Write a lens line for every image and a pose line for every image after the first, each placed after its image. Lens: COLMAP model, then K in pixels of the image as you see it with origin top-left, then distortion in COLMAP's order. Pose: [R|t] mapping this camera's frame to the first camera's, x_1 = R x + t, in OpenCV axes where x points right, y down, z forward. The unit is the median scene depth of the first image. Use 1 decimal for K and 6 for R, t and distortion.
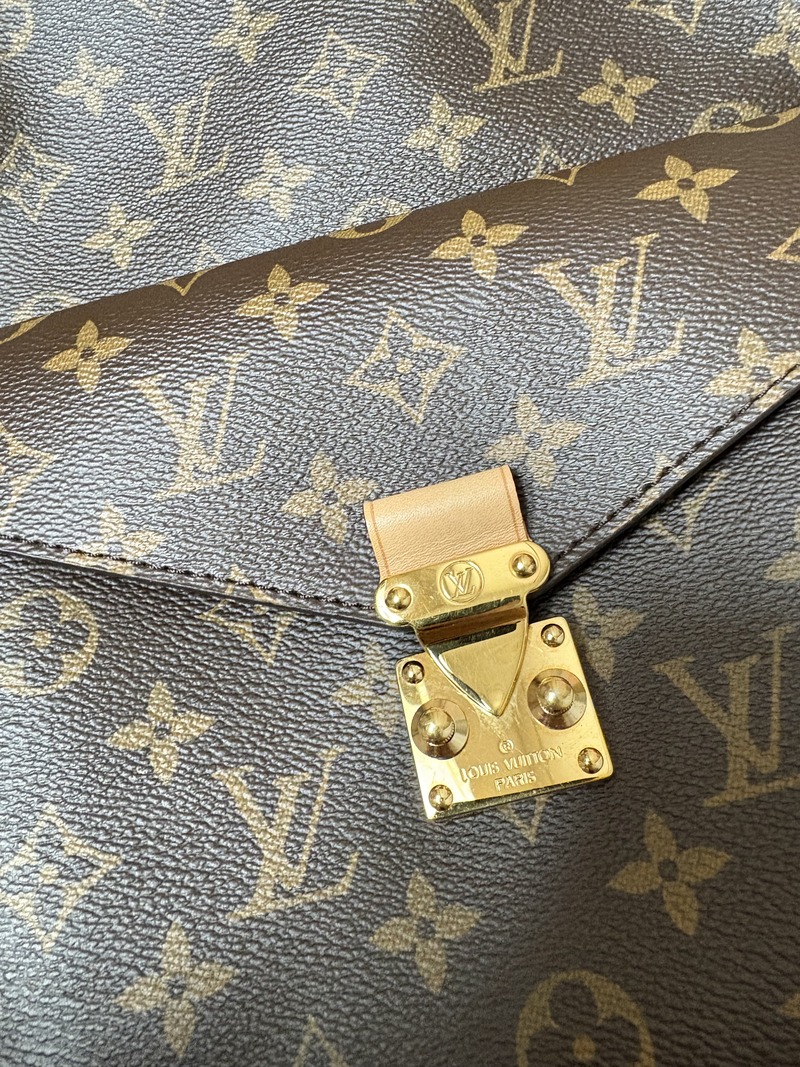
lens RADIAL K [[812.1, 0, 402.9], [0, 812.1, 533.1], [0, 0, 1]] dist [0.007077, 0.002234]
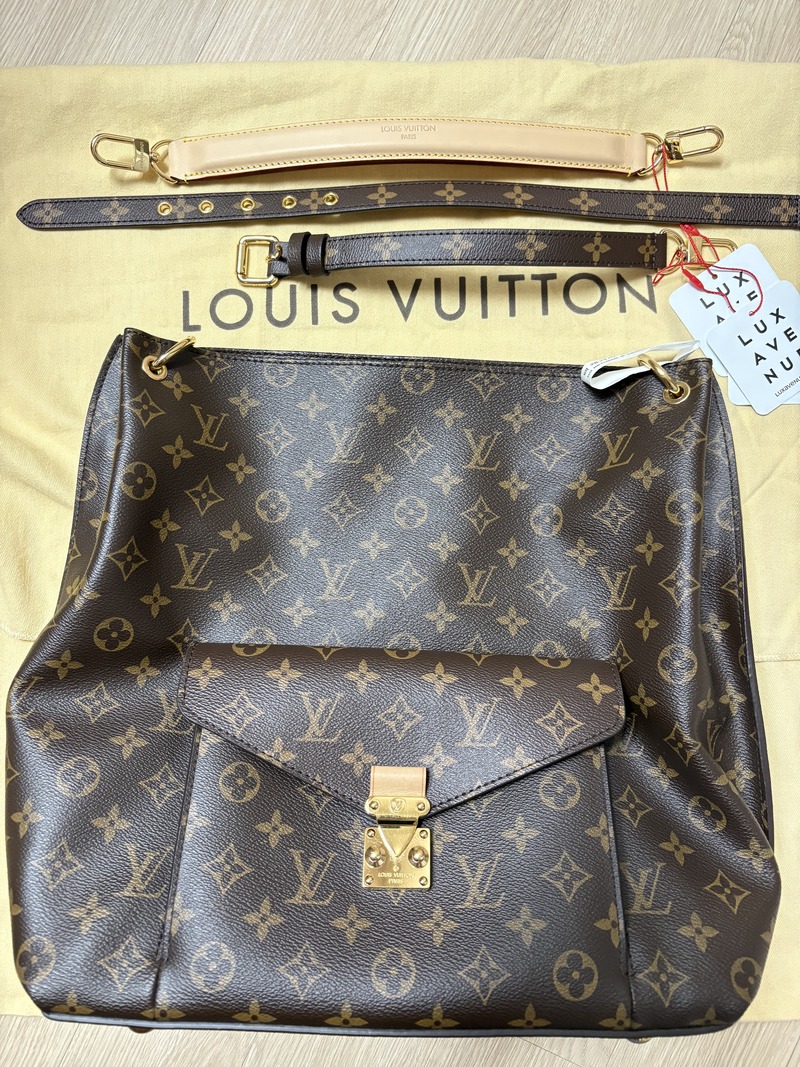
lens RADIAL K [[887.7, 0, 396.5], [0, 887.7, 534.4], [0, 0, 1]] dist [-0.020028, -0.009032]
pose [[0.954139, 0.297147, 0.036364, -0.308357], [-0.286993, 0.942495, -0.171281, -0.286701], [-0.085168, 0.152990, 0.984551, -2.062243]]
